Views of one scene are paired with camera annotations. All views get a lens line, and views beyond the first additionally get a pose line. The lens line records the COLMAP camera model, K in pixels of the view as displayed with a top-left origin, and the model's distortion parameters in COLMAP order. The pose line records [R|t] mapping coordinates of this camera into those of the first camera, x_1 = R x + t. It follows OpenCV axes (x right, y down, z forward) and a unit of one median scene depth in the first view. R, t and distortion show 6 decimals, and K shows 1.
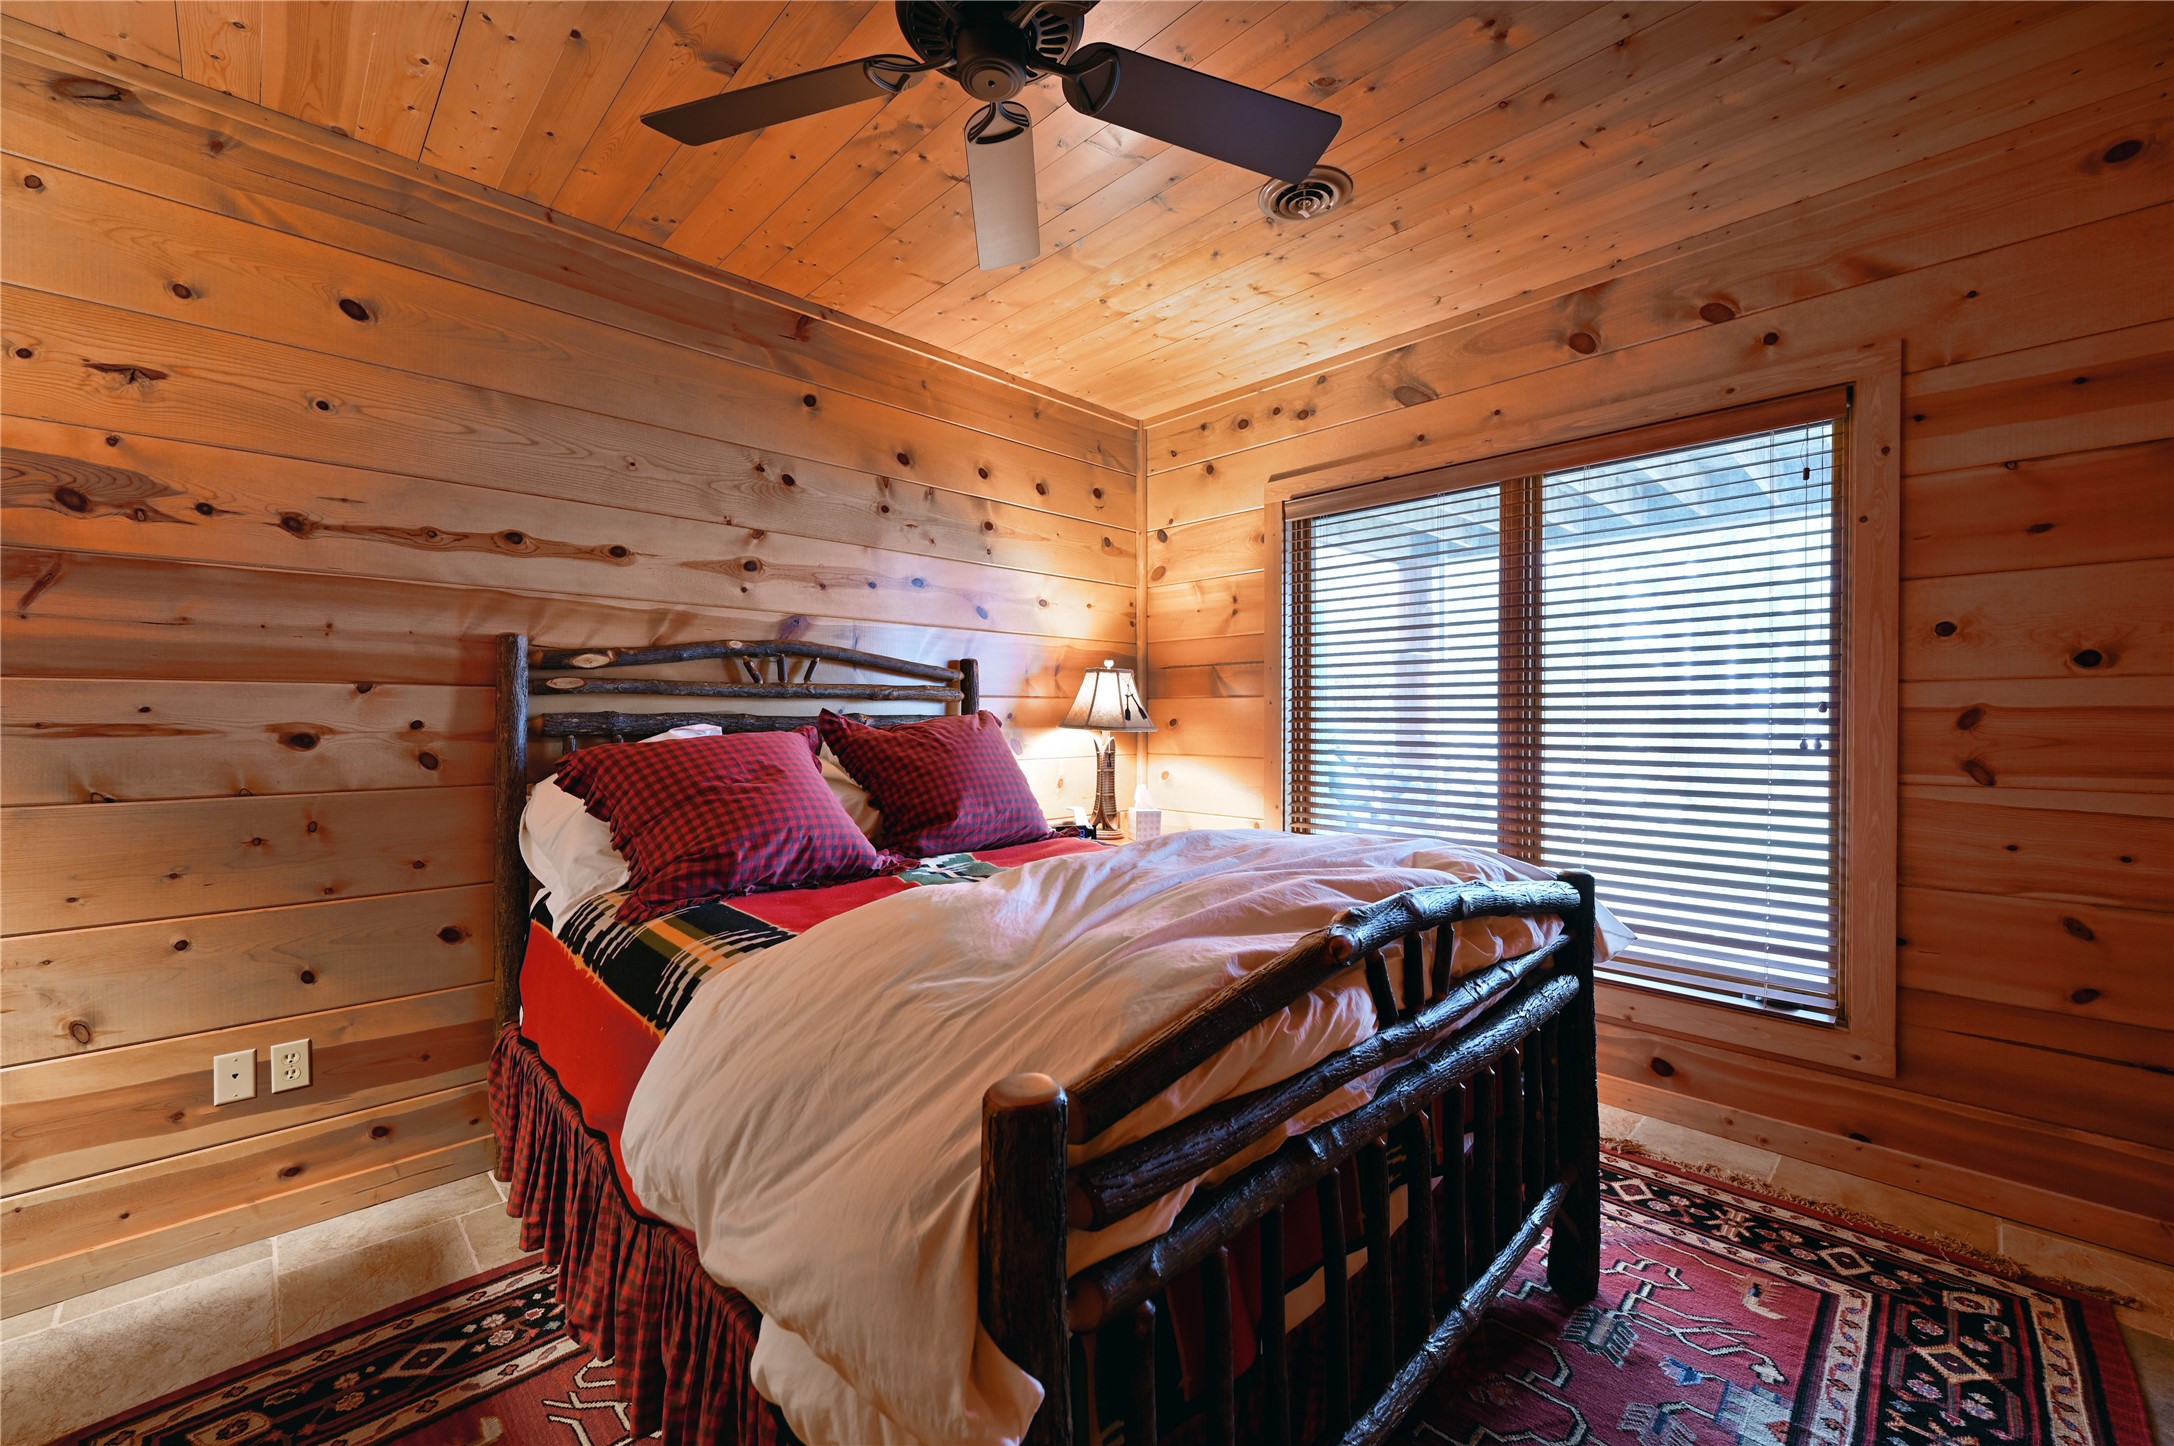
lens RADIAL K [[860.9, 0, 1078.6], [0, 860.9, 725.3], [0, 0, 1]] dist [-0.001269, 0.000995]
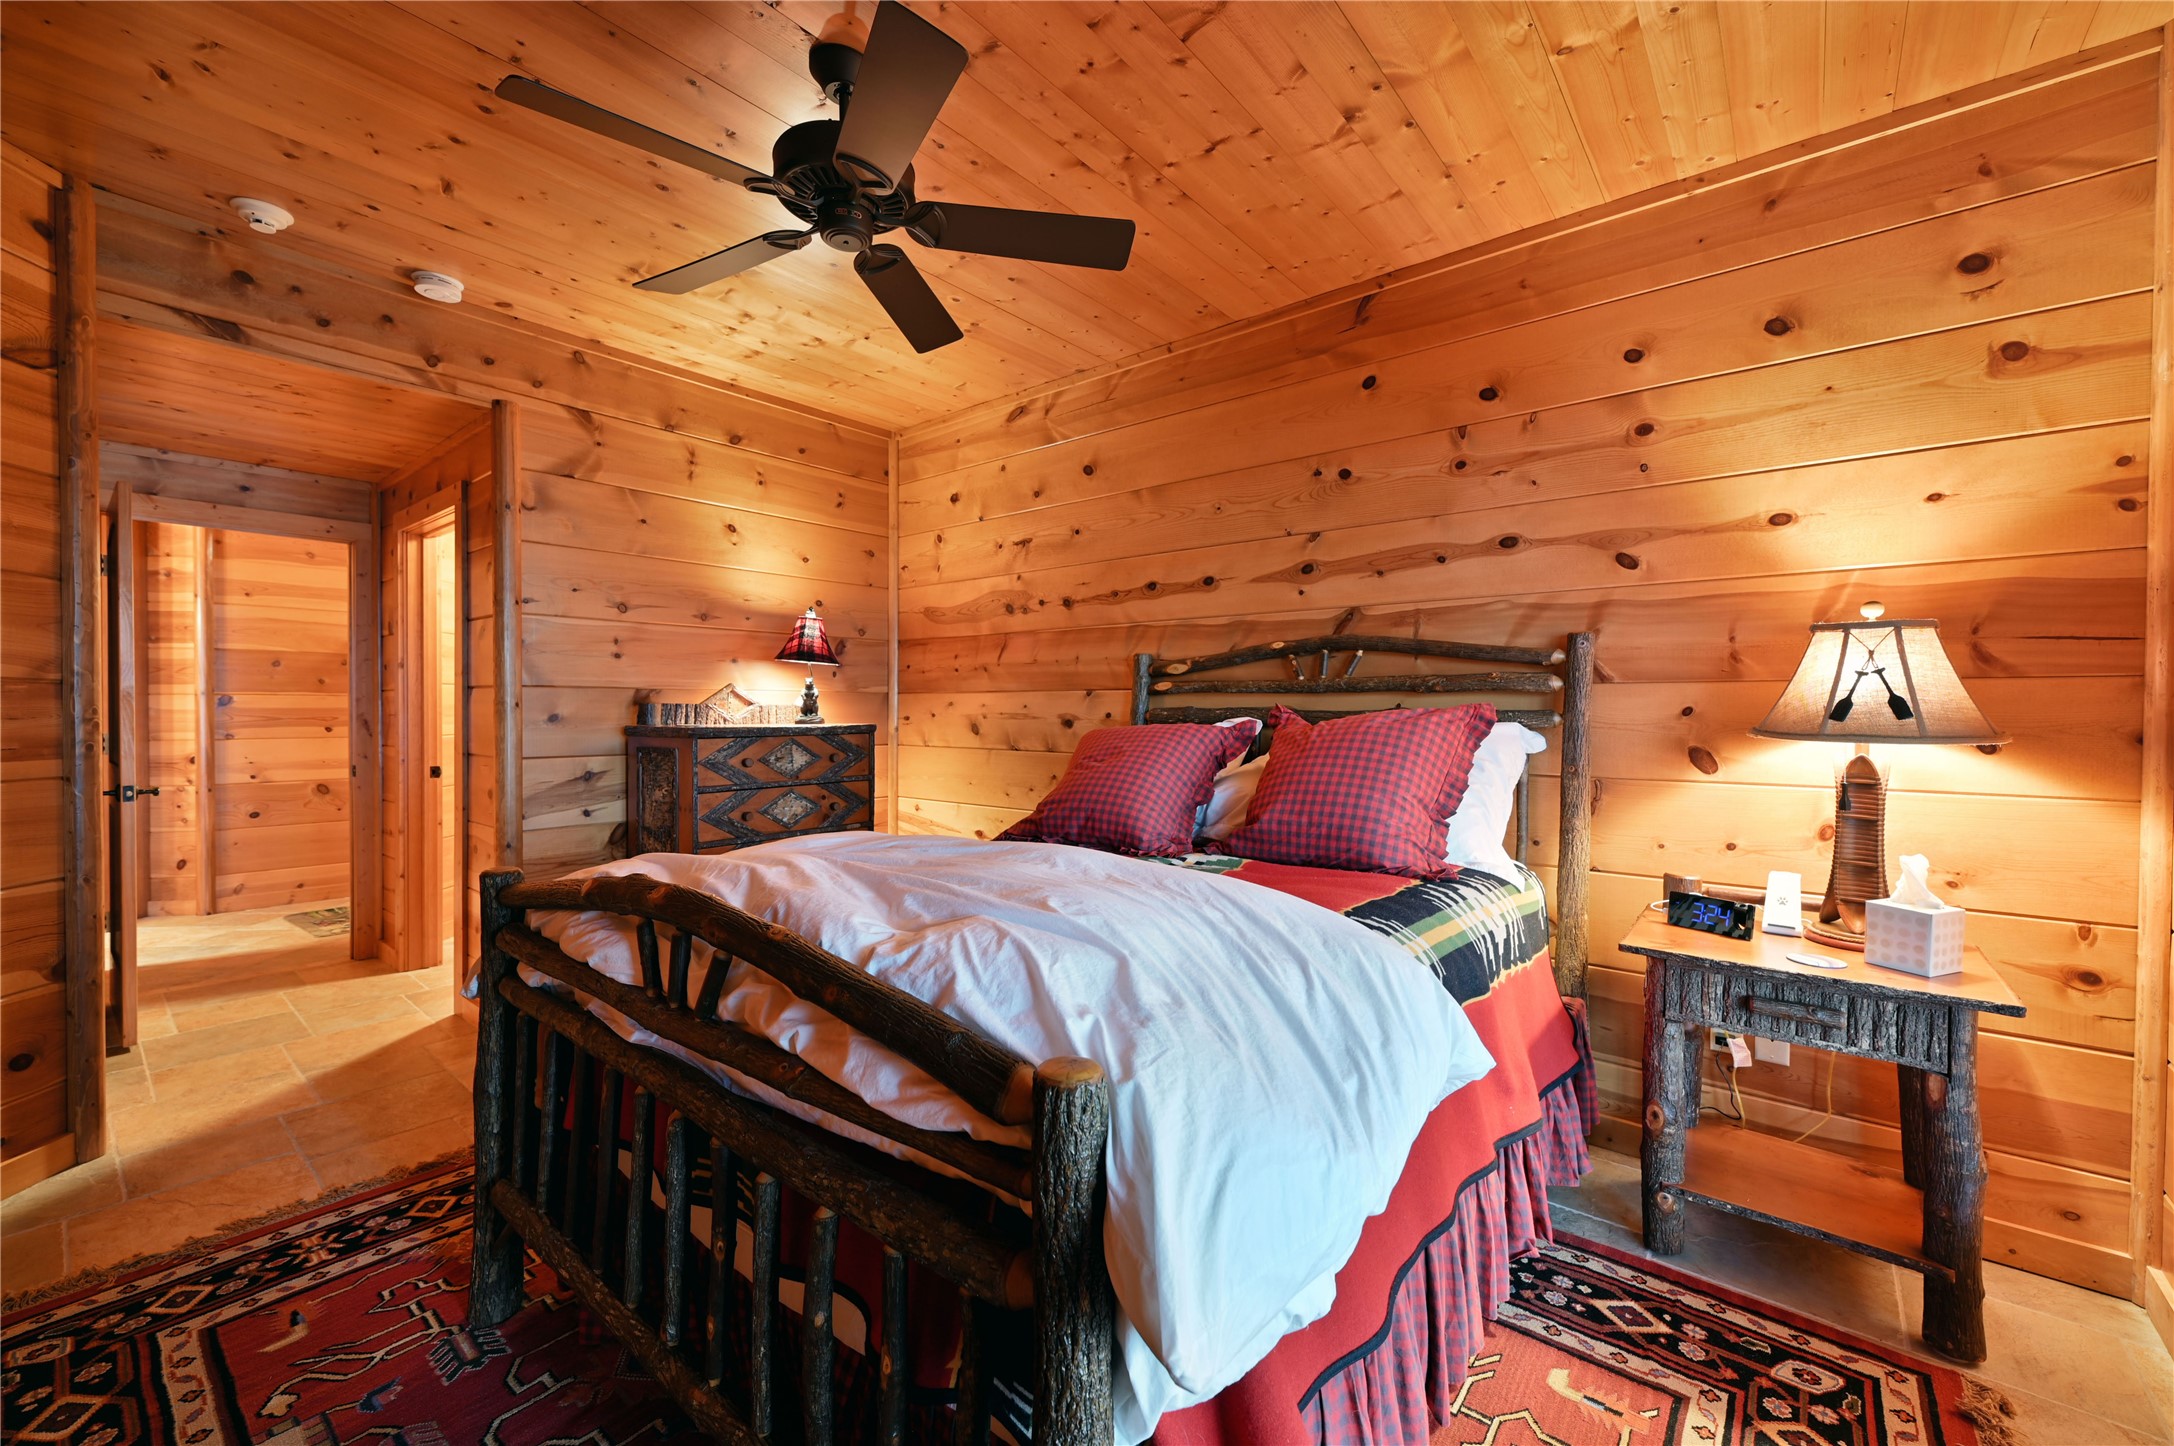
lens RADIAL K [[860.9, 0, 1078.3], [0, 860.9, 719.8], [0, 0, 1]] dist [-0.001269, 0.000995]
pose [[0.108063, 0.013485, -0.994053, 0.631766], [-0.013549, 0.999835, 0.012091, -0.008538], [0.994052, 0.012162, 0.108228, 0.597195]]
